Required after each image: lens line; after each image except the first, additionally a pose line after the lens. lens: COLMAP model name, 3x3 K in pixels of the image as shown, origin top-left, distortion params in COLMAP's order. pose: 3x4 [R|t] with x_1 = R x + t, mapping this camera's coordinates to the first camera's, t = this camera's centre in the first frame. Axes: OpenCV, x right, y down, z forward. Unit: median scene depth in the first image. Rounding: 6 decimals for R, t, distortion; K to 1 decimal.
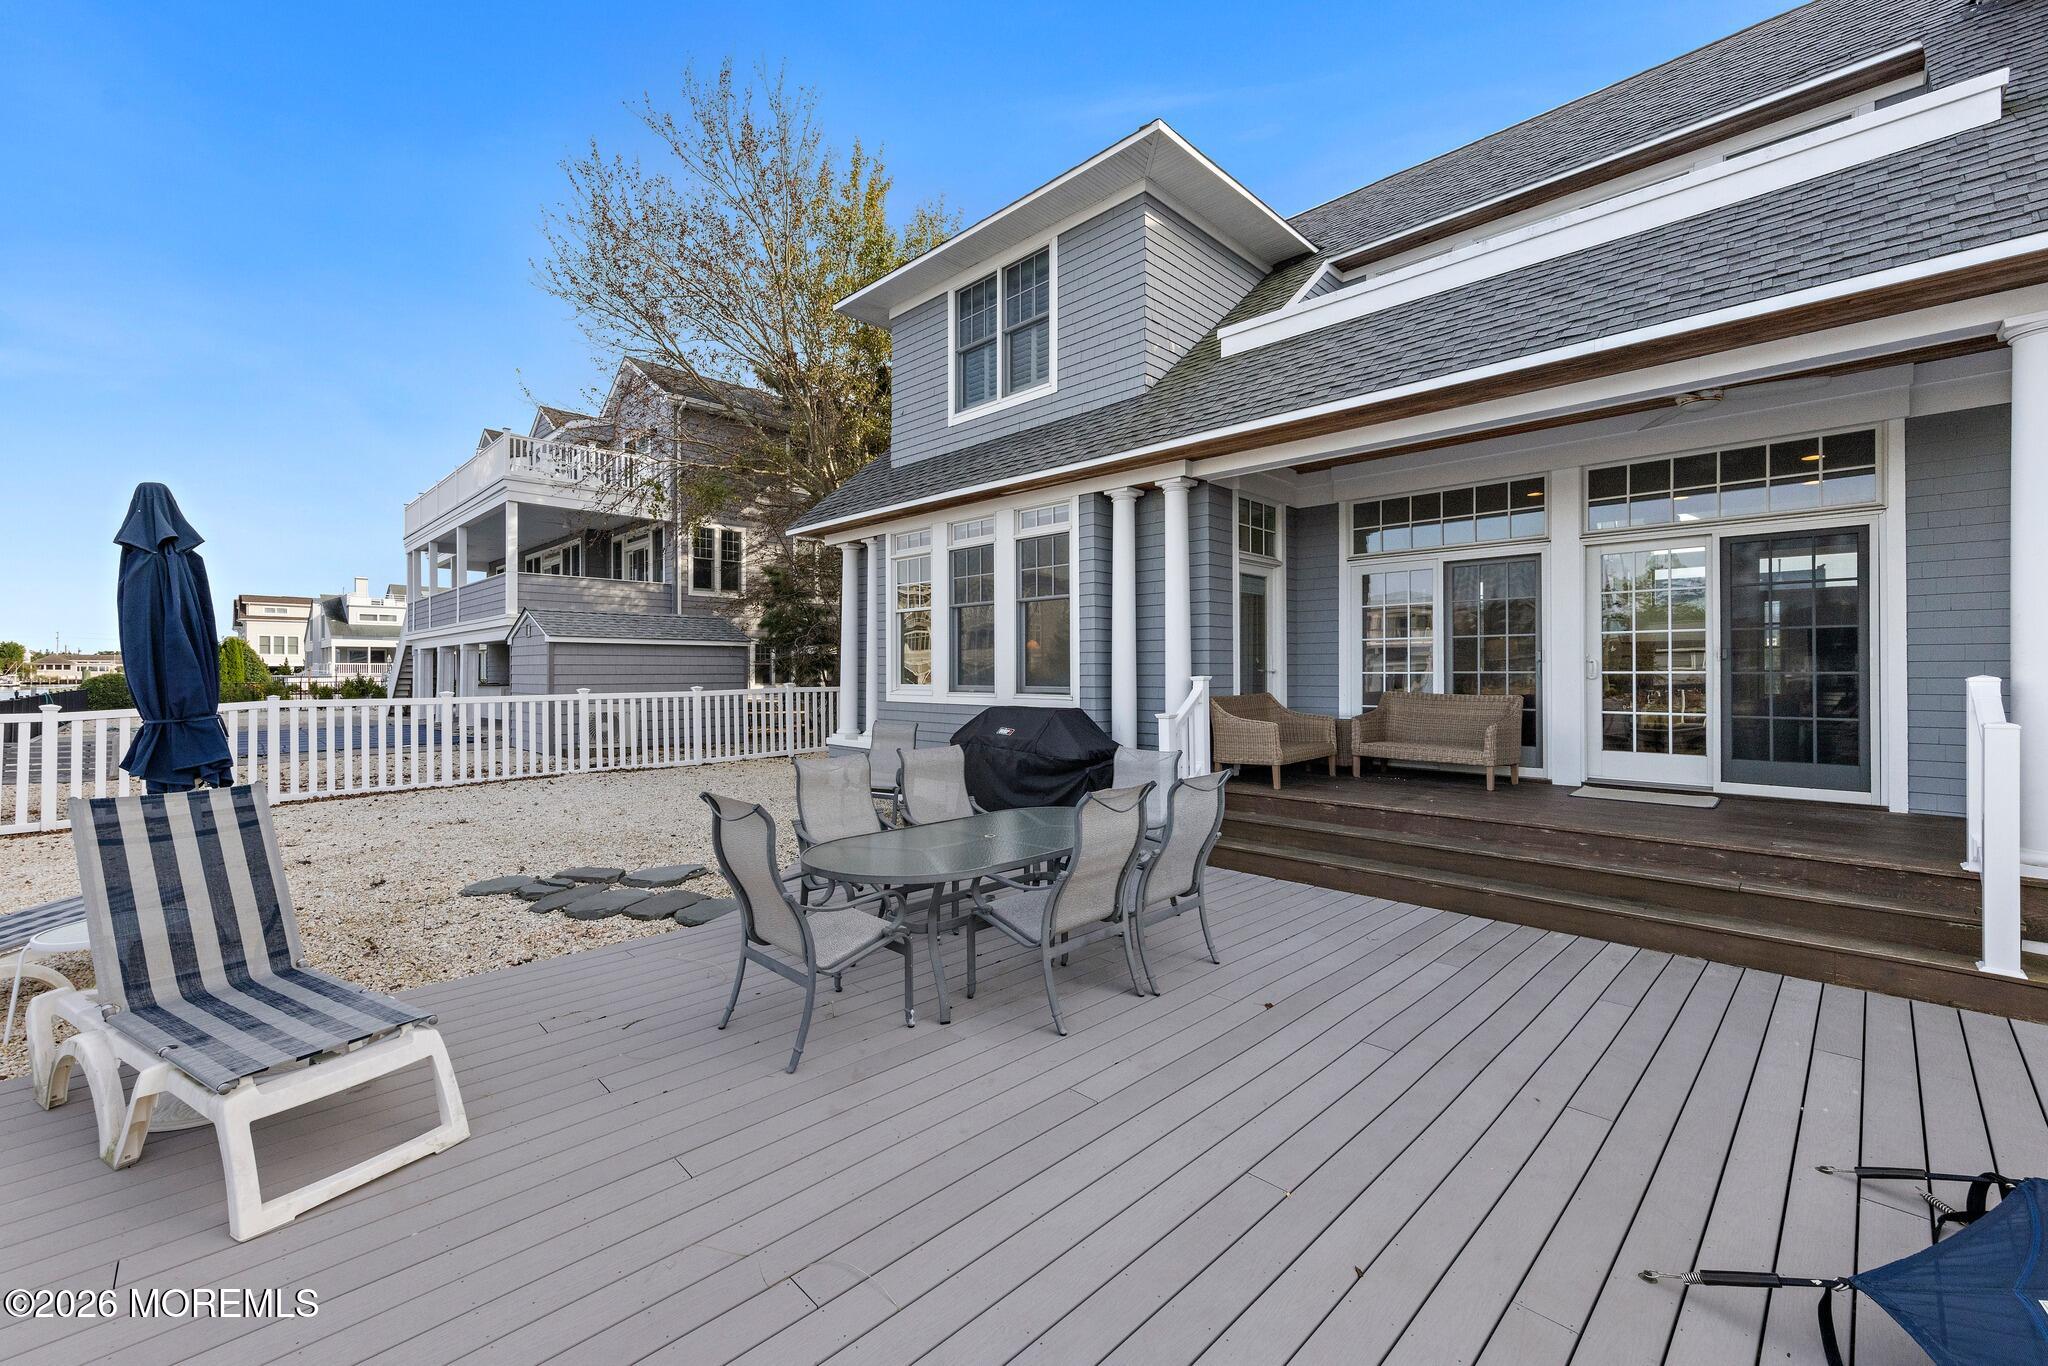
lens RADIAL K [[824.8, 0, 1033.7], [0, 824.8, 678.5], [0, 0, 1]] dist [0.011910, 0.000418]
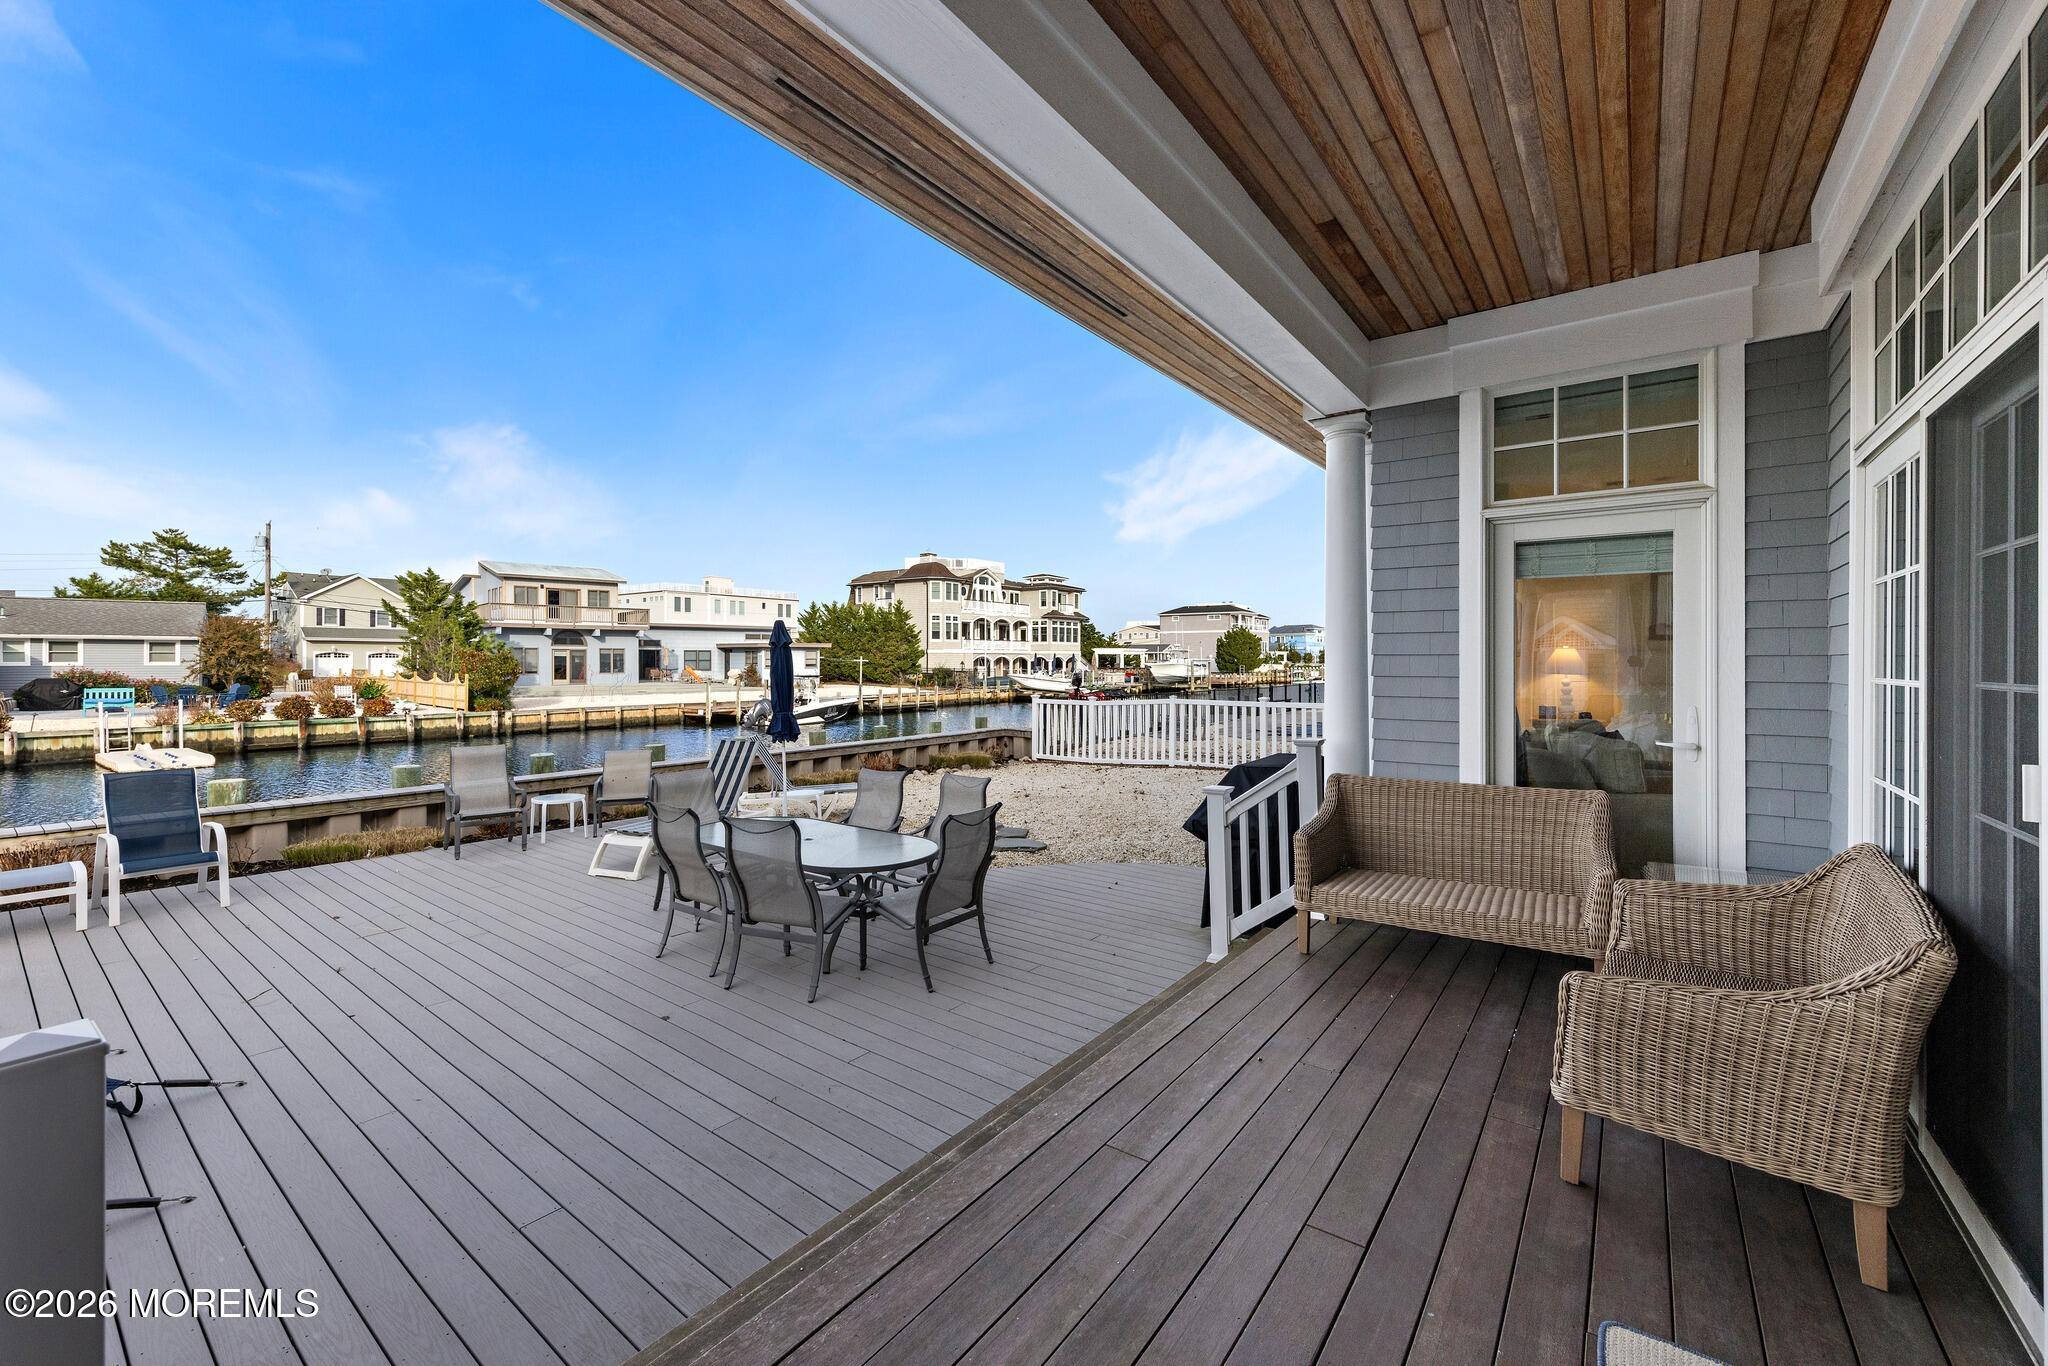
lens RADIAL K [[824.8, 0, 1017.9], [0, 824.8, 674.8], [0, 0, 1]] dist [0.011910, 0.000418]
pose [[0.131709, 0.018284, -0.991120, 0.457227], [-0.007108, 0.999822, 0.017500, -0.035322], [0.991263, 0.004740, 0.131816, 0.405713]]
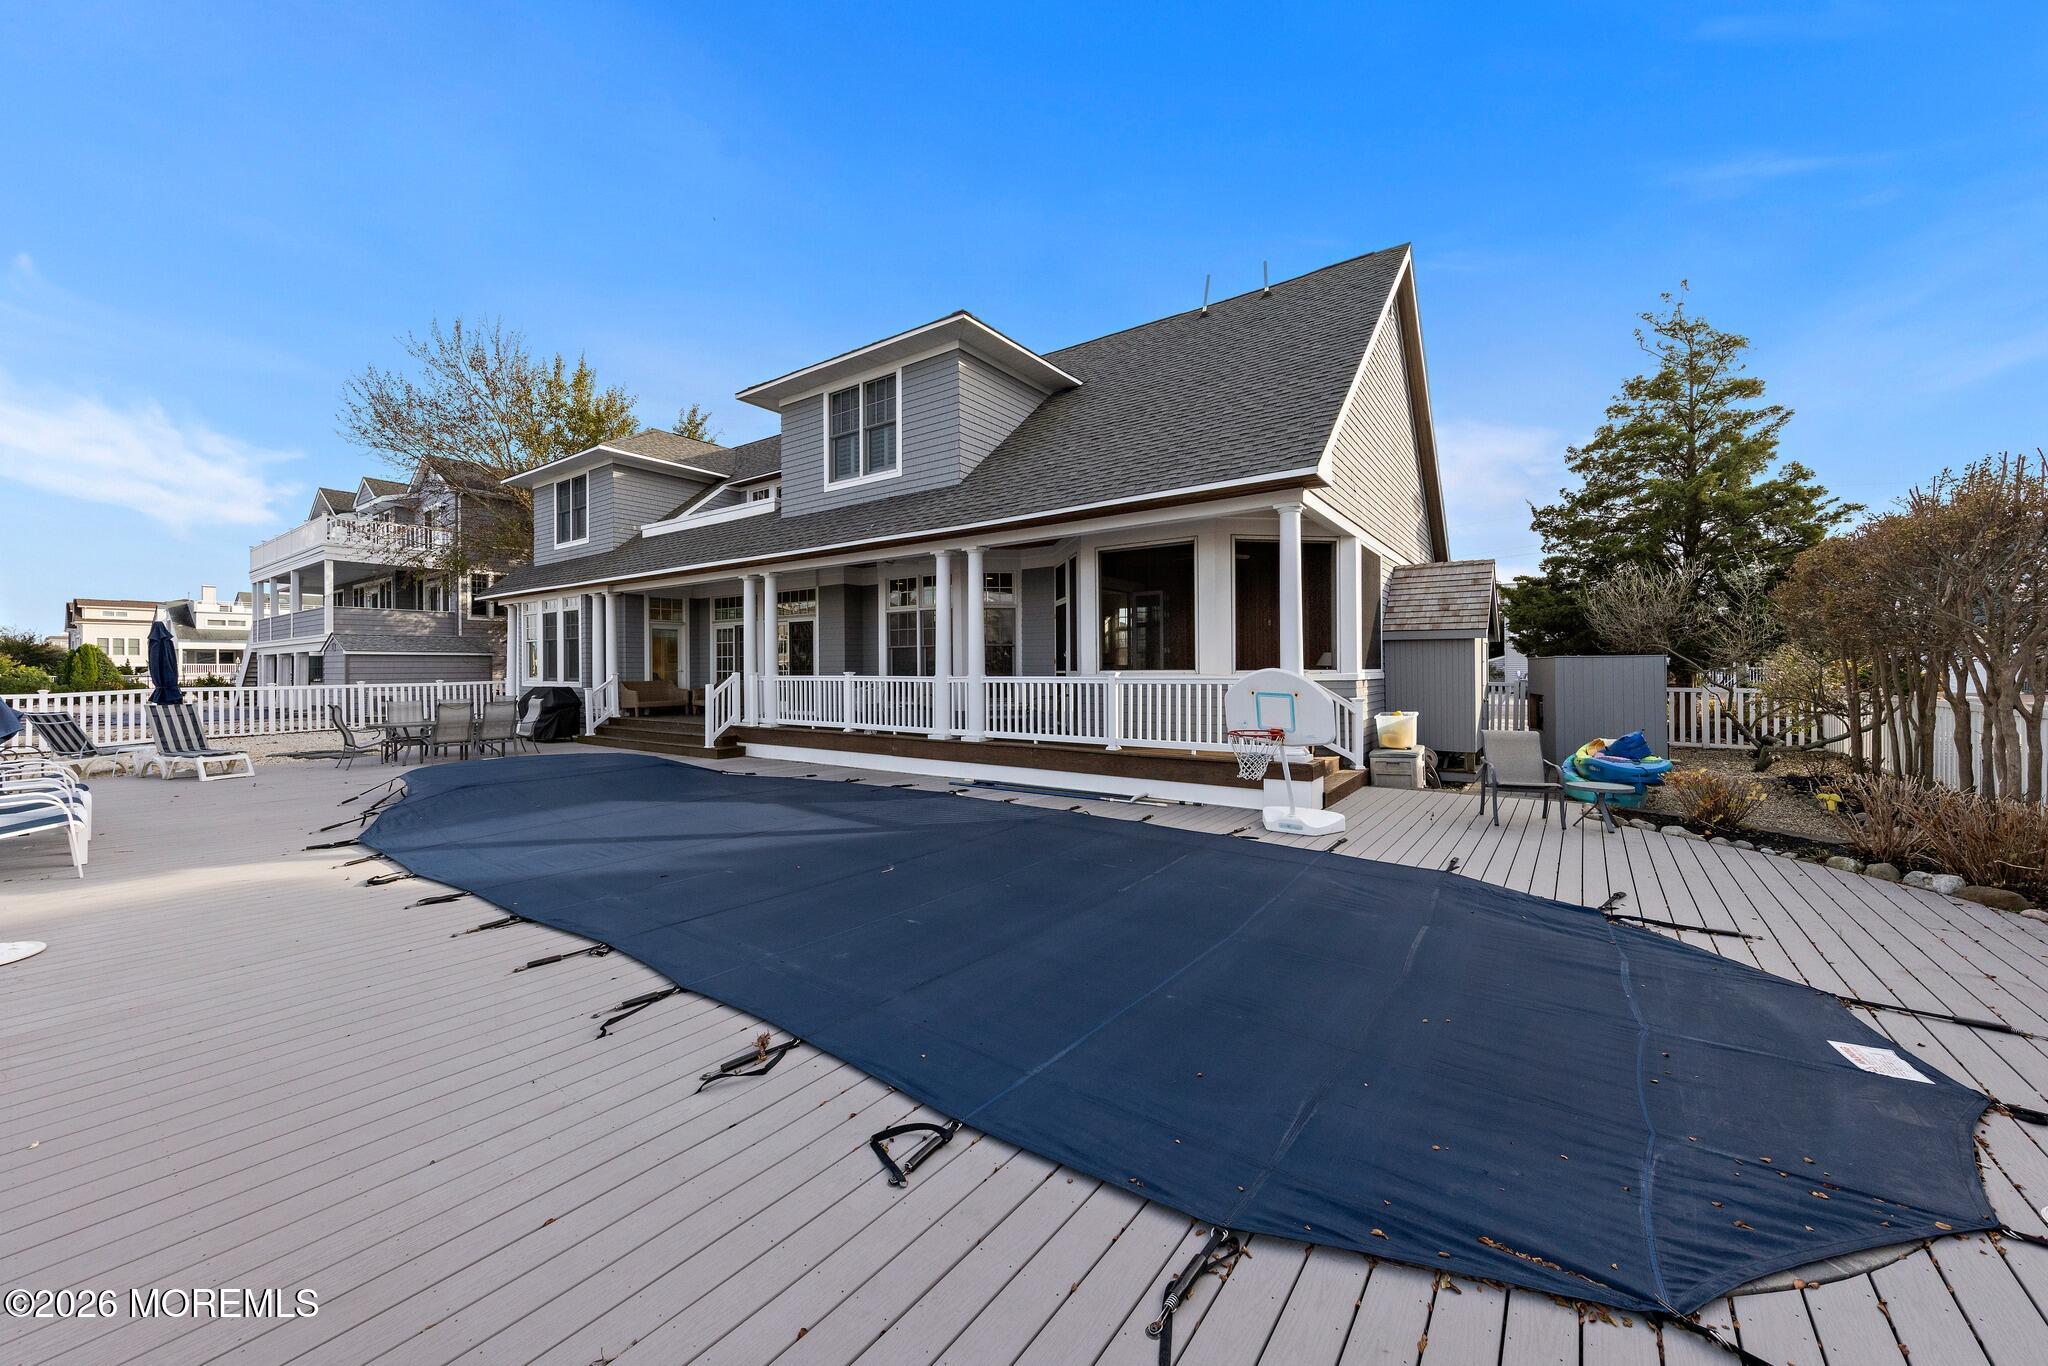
lens RADIAL K [[732.3, 0, 1030.3], [0, 732.3, 676.6], [0, 0, 1]] dist [0.000518, -0.000067]
pose [[0.986604, -0.005933, 0.163026, 0.586804], [0.005335, 0.999977, 0.004102, 0.003077], [-0.163046, -0.003177, 0.986613, -0.748070]]
